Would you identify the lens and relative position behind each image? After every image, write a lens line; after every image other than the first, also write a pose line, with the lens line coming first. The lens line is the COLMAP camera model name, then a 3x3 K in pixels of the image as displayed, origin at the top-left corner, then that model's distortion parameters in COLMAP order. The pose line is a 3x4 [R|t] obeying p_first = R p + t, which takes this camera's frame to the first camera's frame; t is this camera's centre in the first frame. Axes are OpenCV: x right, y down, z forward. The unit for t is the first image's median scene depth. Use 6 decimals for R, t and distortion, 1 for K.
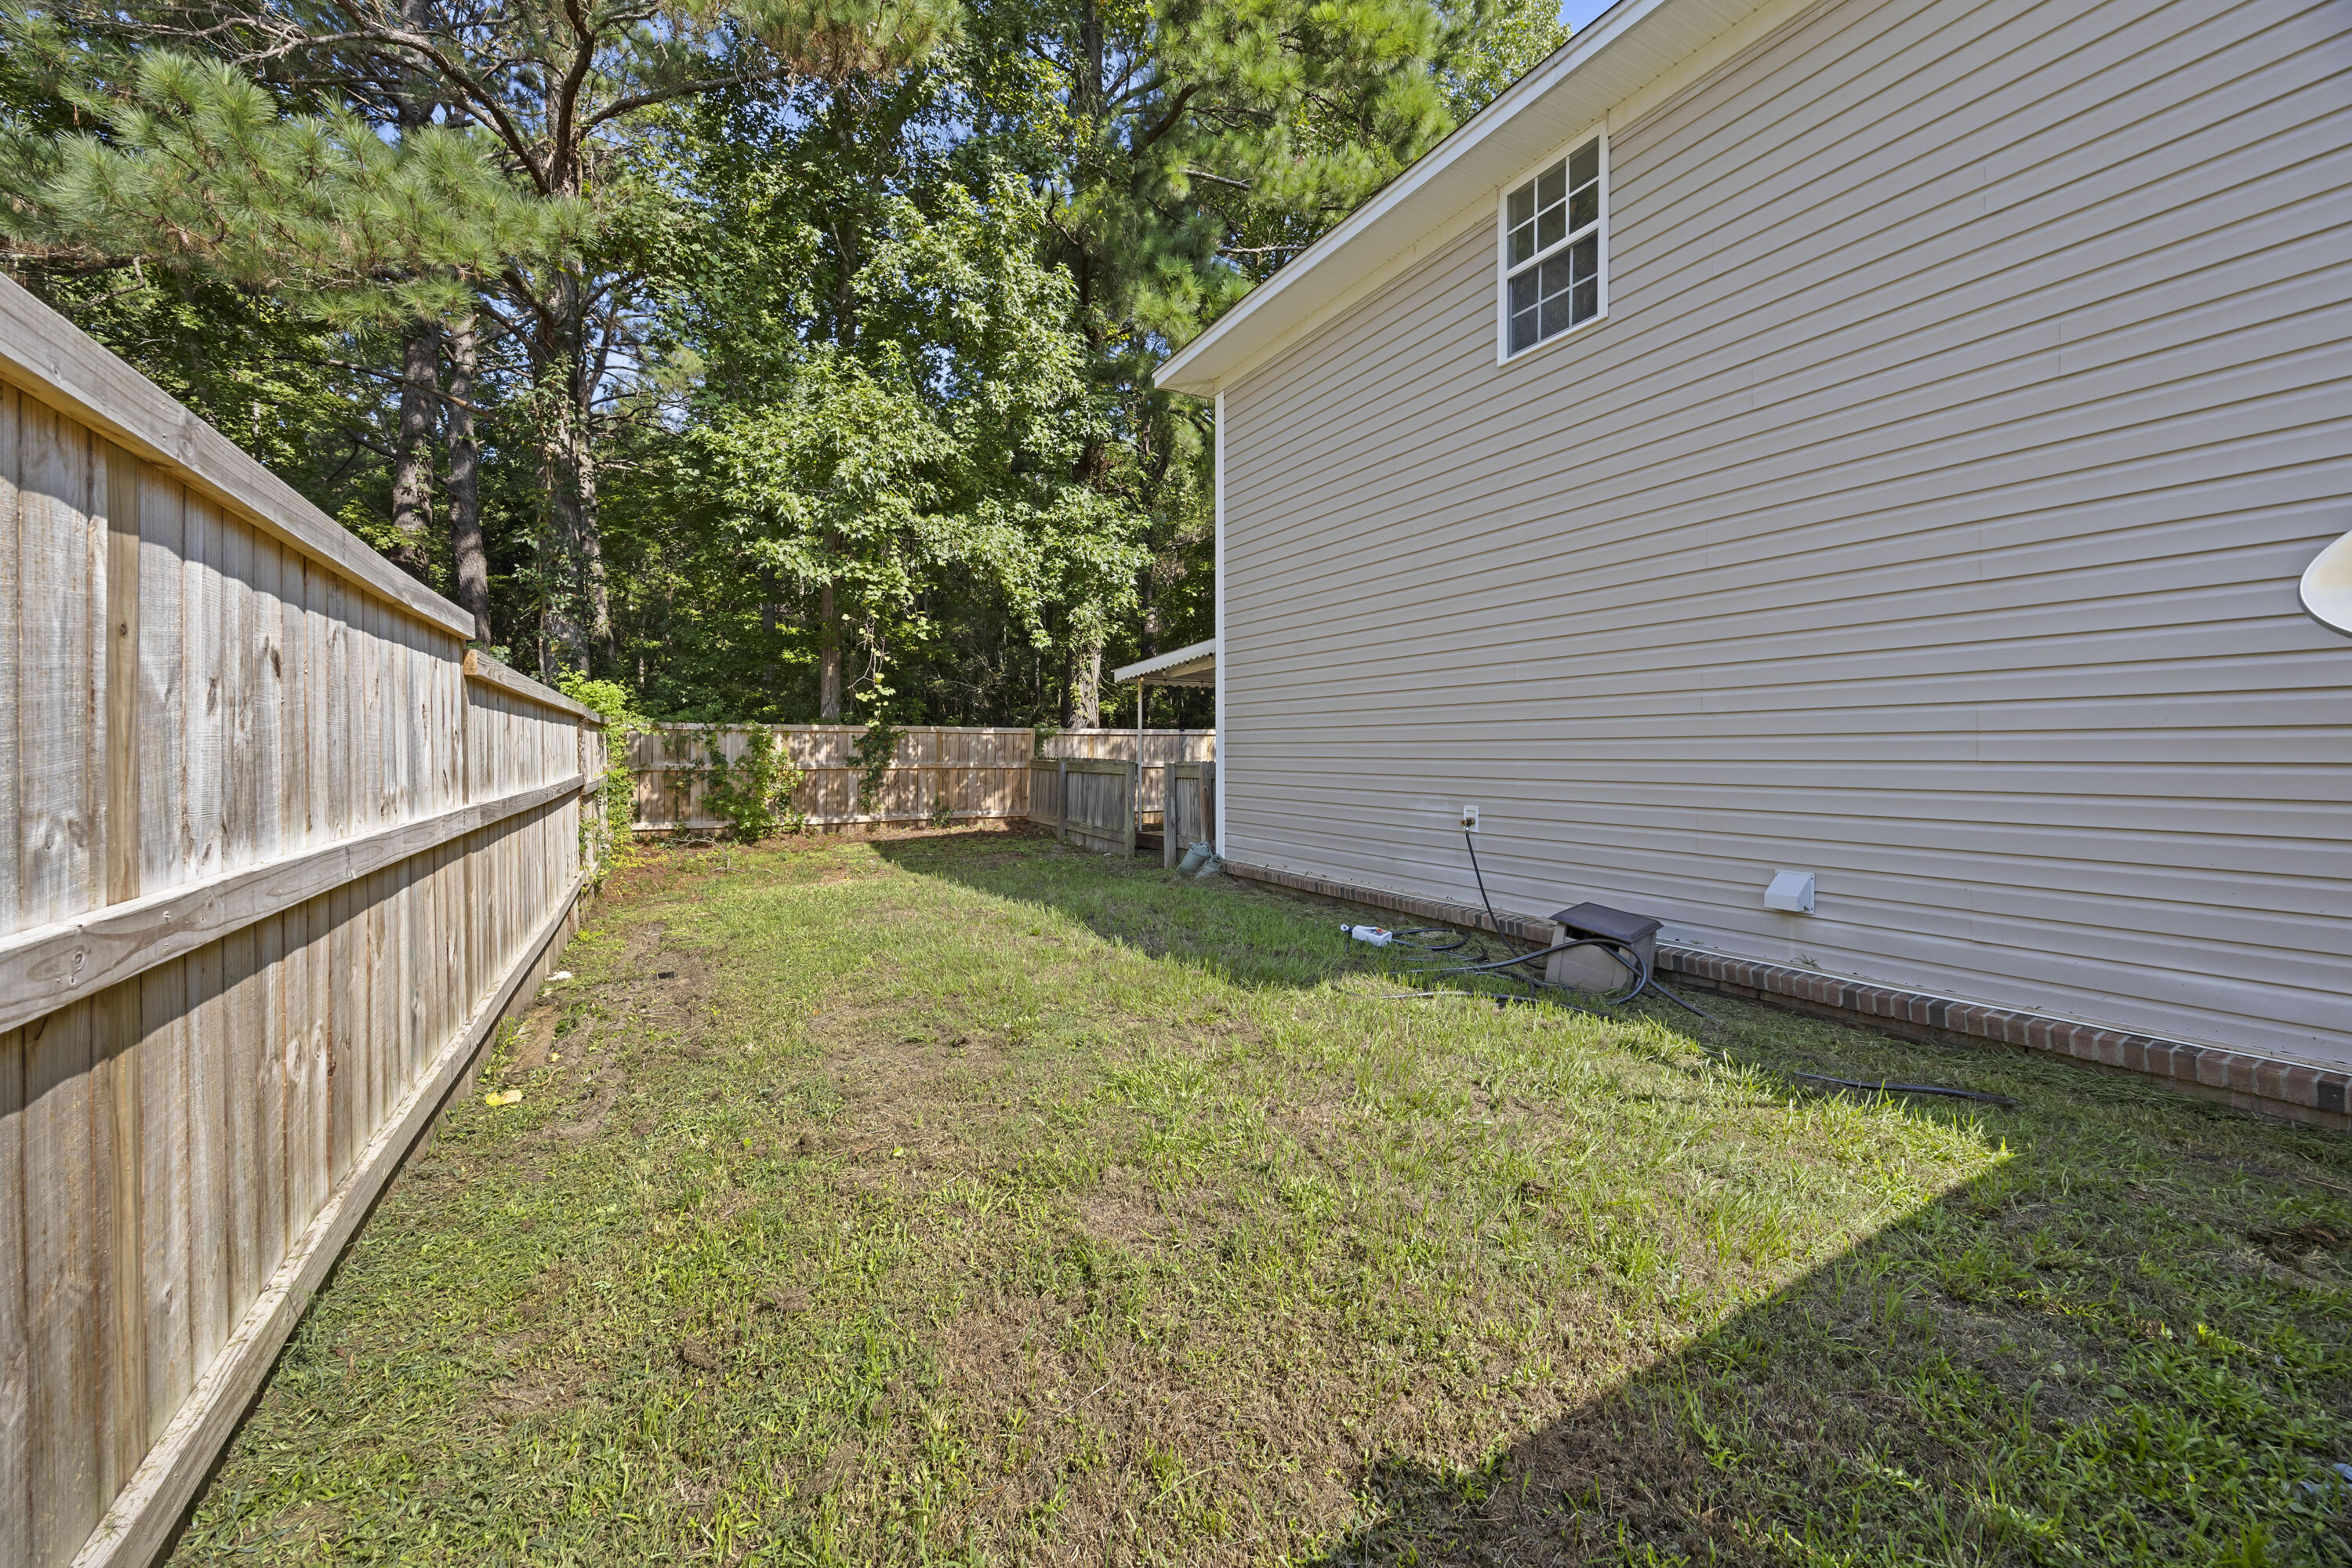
lens RADIAL K [[931.5, 0, 1164.5], [0, 931.5, 769.0], [0, 0, 1]] dist [-0.001115, -0.000898]
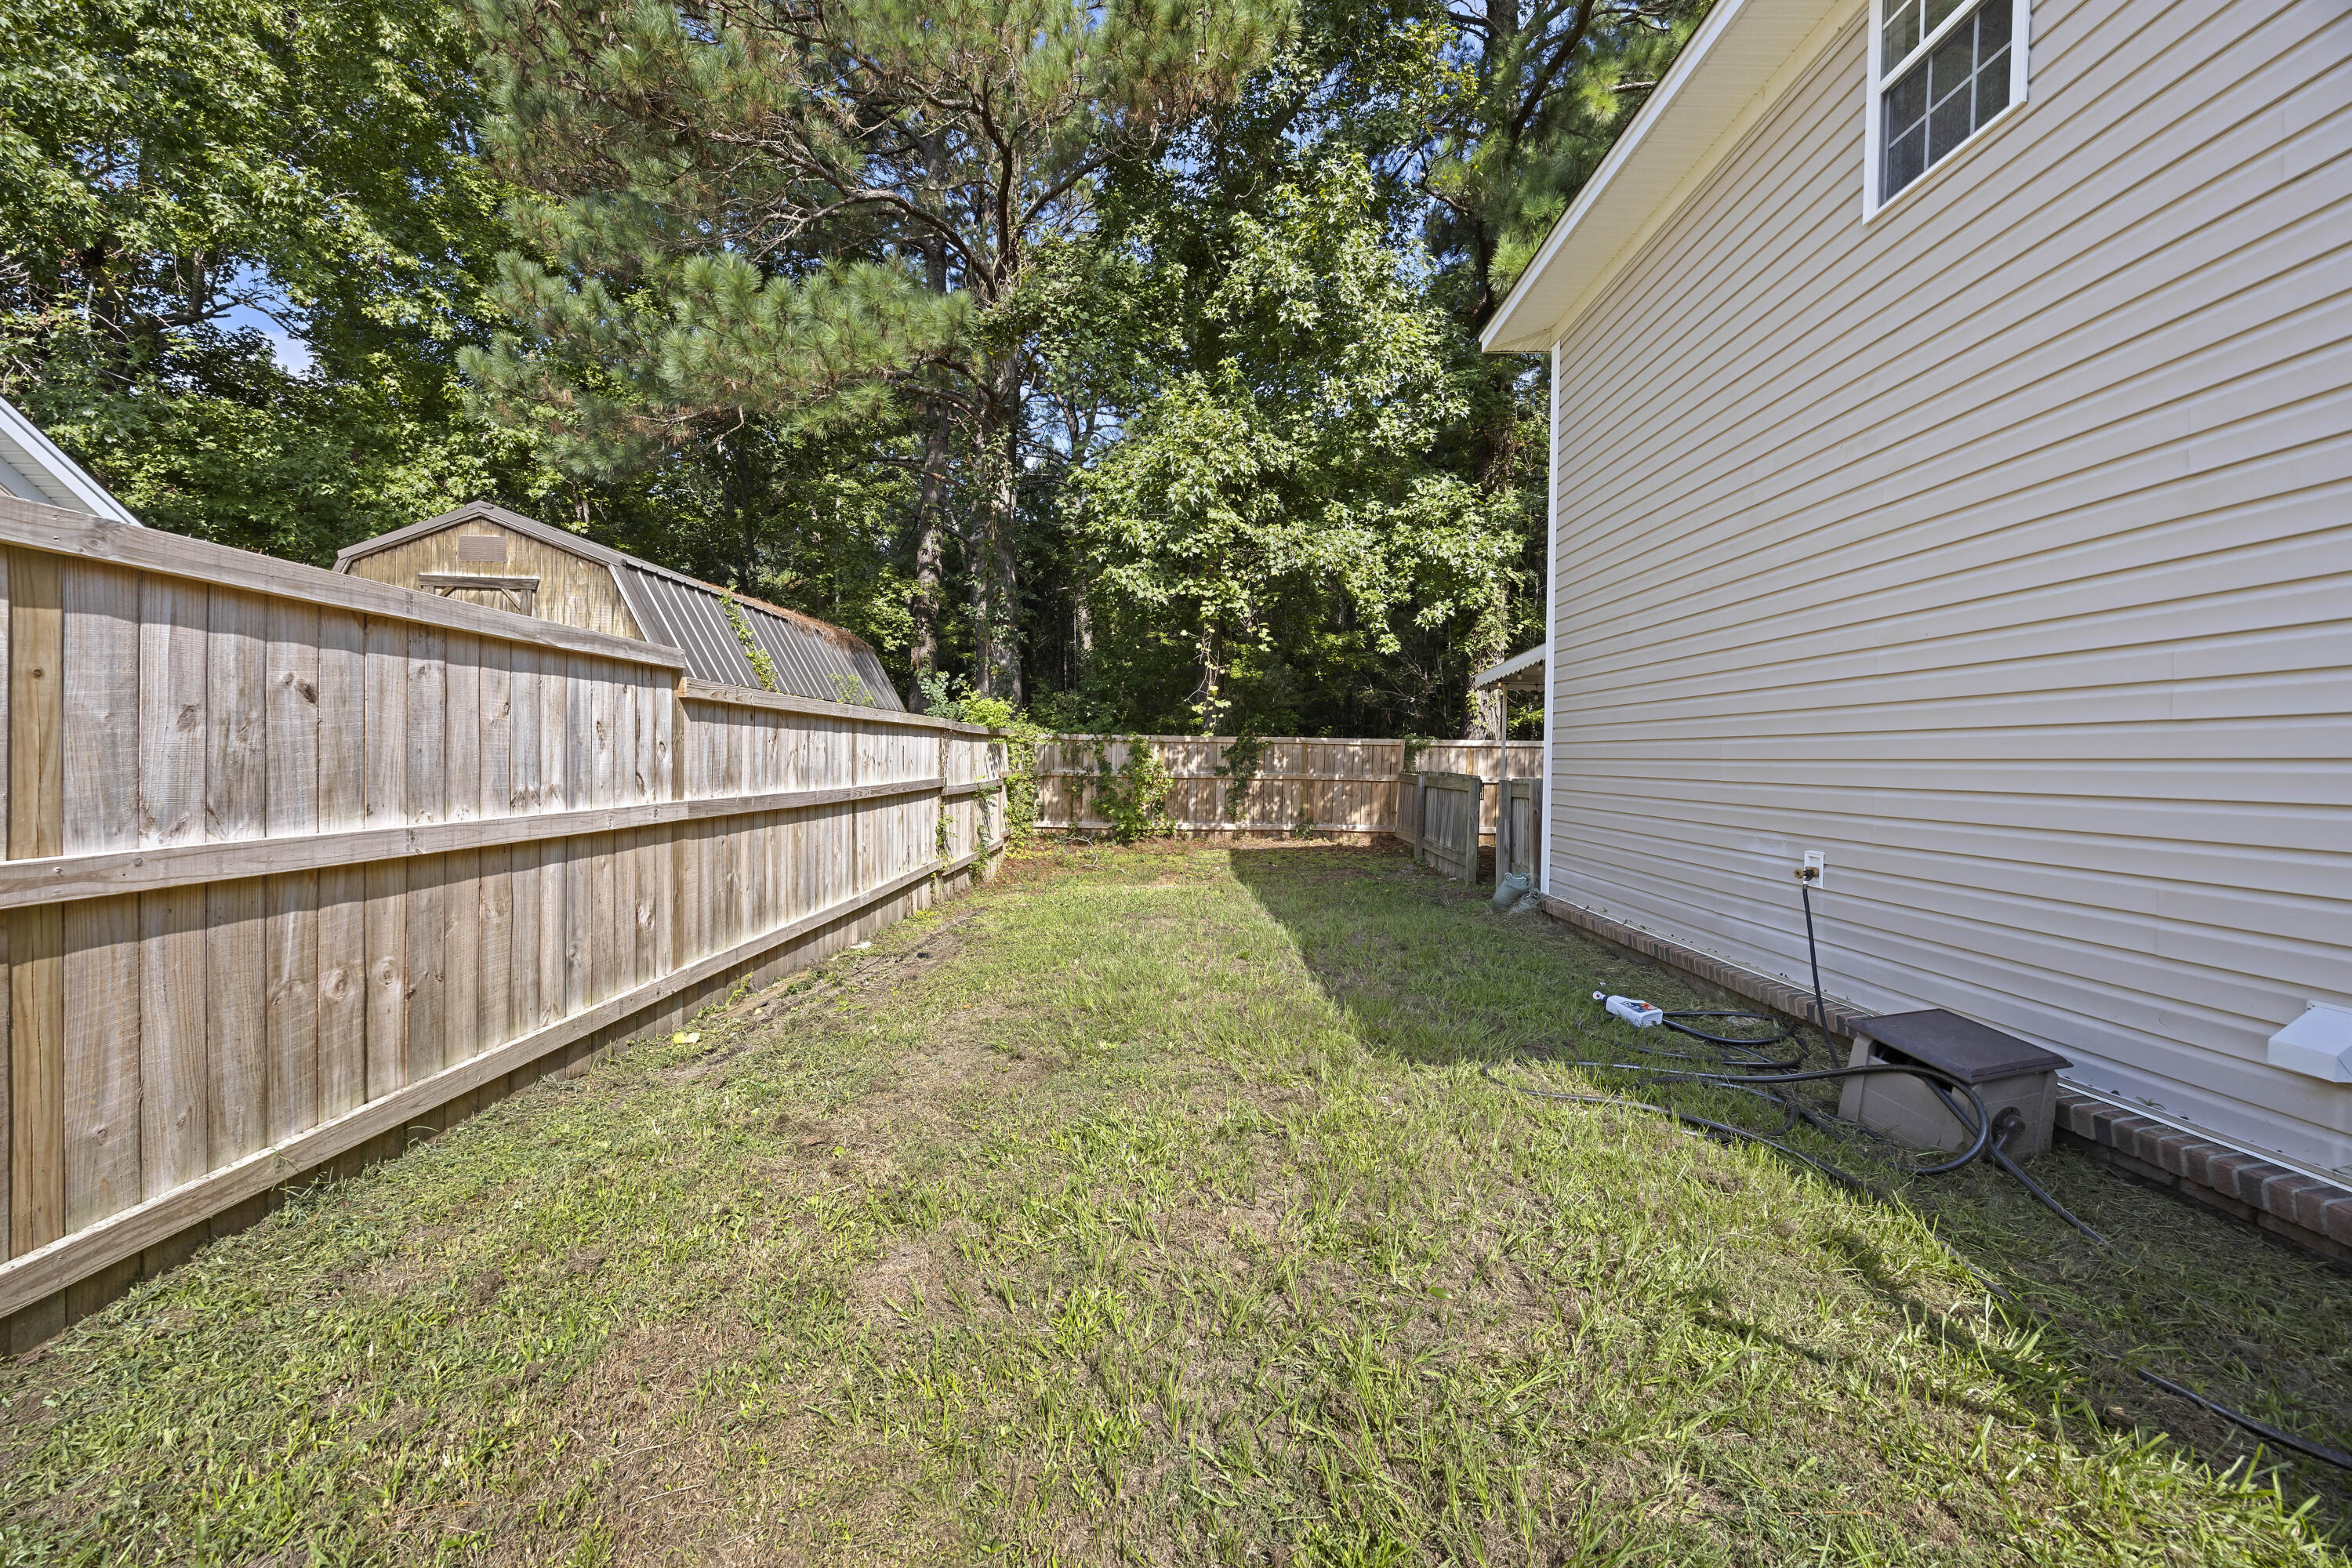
lens RADIAL K [[931.5, 0, 1175.5], [0, 931.5, 783.4], [0, 0, 1]] dist [-0.001115, -0.000898]
pose [[0.867068, 0.025913, -0.497516, 0.164237], [-0.023677, 0.999661, 0.010804, -0.005517], [0.497627, 0.002412, 0.867388, 0.086361]]
